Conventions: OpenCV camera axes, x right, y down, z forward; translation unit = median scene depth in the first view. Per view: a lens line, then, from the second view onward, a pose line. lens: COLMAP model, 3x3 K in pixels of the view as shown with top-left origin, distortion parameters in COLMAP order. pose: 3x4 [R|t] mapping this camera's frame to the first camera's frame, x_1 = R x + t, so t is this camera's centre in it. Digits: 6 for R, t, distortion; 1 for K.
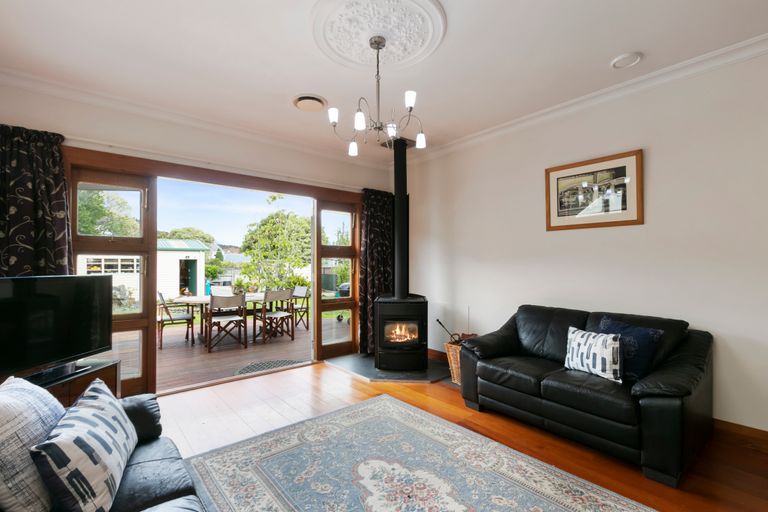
lens RADIAL K [[352.5, 0, 384.6], [0, 352.5, 259.2], [0, 0, 1]] dist [0.002090, 0.000546]
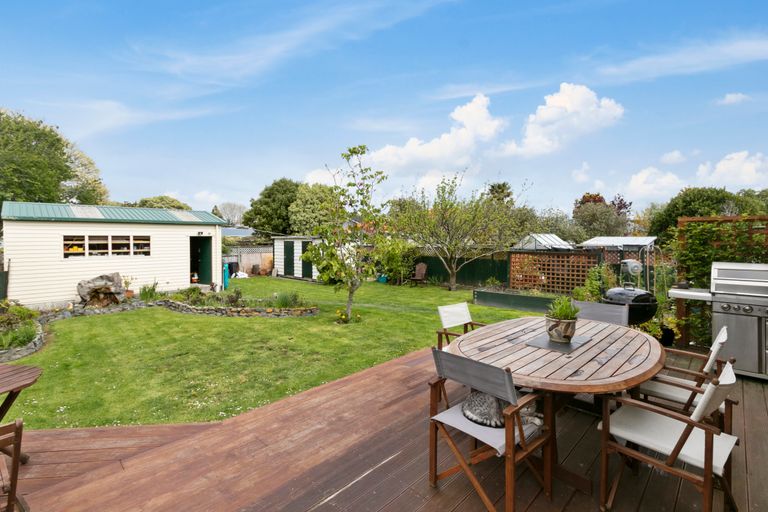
lens RADIAL K [[352.5, 0, 388.0], [0, 352.5, 237.5], [0, 0, 1]] dist [0.002090, 0.000546]
pose [[0.995468, 0.002850, 0.095056, -0.260334], [-0.004382, 0.999864, 0.015912, -0.011737], [-0.094998, -0.016256, 0.995345, 0.234658]]
